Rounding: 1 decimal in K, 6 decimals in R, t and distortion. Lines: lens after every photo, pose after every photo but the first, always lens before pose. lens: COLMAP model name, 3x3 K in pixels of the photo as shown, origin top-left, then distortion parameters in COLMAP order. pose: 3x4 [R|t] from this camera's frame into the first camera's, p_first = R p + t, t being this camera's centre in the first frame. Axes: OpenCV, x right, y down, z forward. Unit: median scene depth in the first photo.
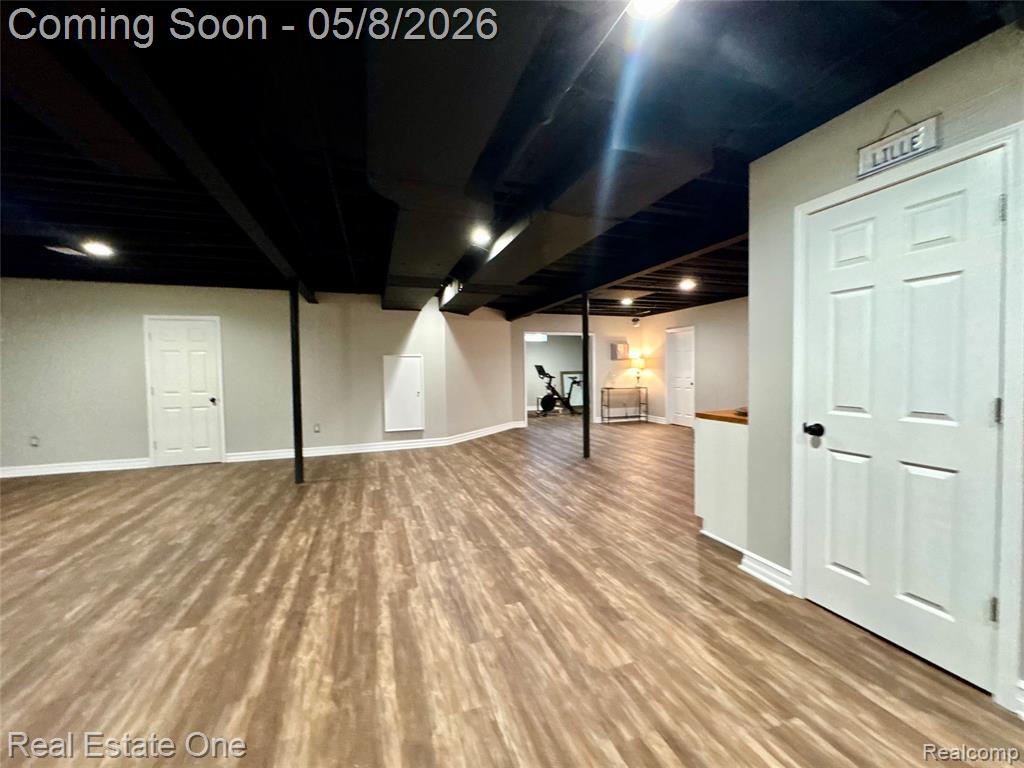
lens RADIAL K [[409.8, 0, 509.2], [0, 409.8, 379.5], [0, 0, 1]] dist [-0.004034, 0.000619]
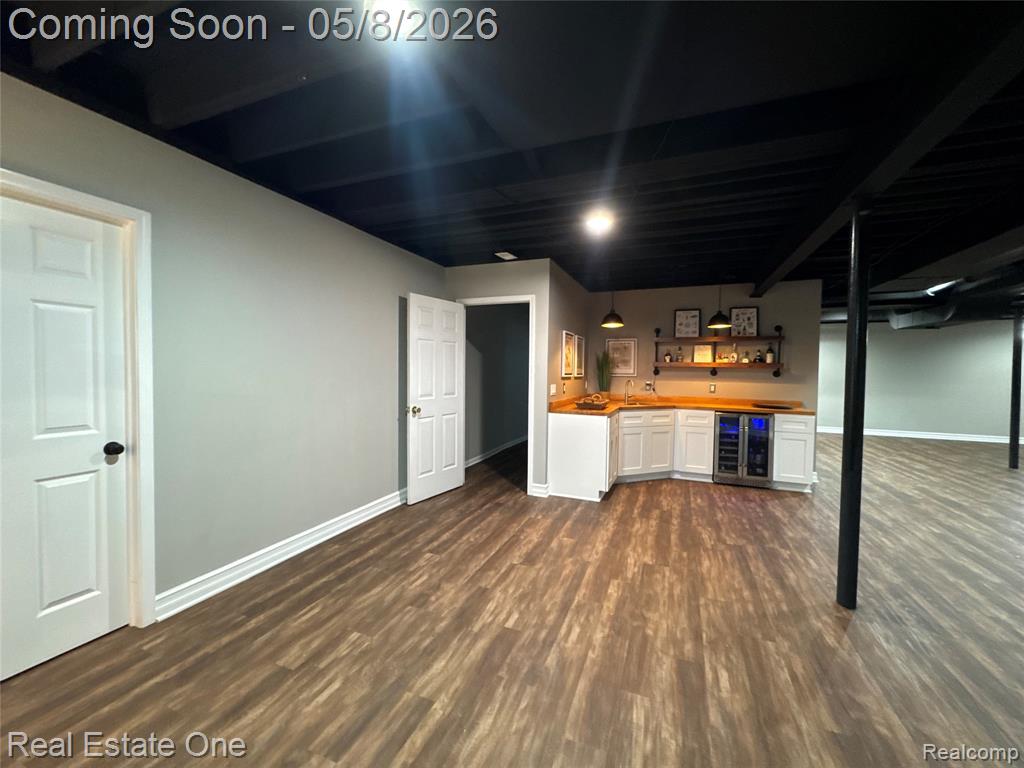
lens RADIAL K [[409.8, 0, 513.4], [0, 409.8, 383.6], [0, 0, 1]] dist [-0.004034, 0.000619]
pose [[-0.757084, -0.015853, 0.653125, 0.520574], [0.014806, 0.999032, 0.041412, -0.143534], [-0.653149, 0.041022, -0.756117, 4.423556]]
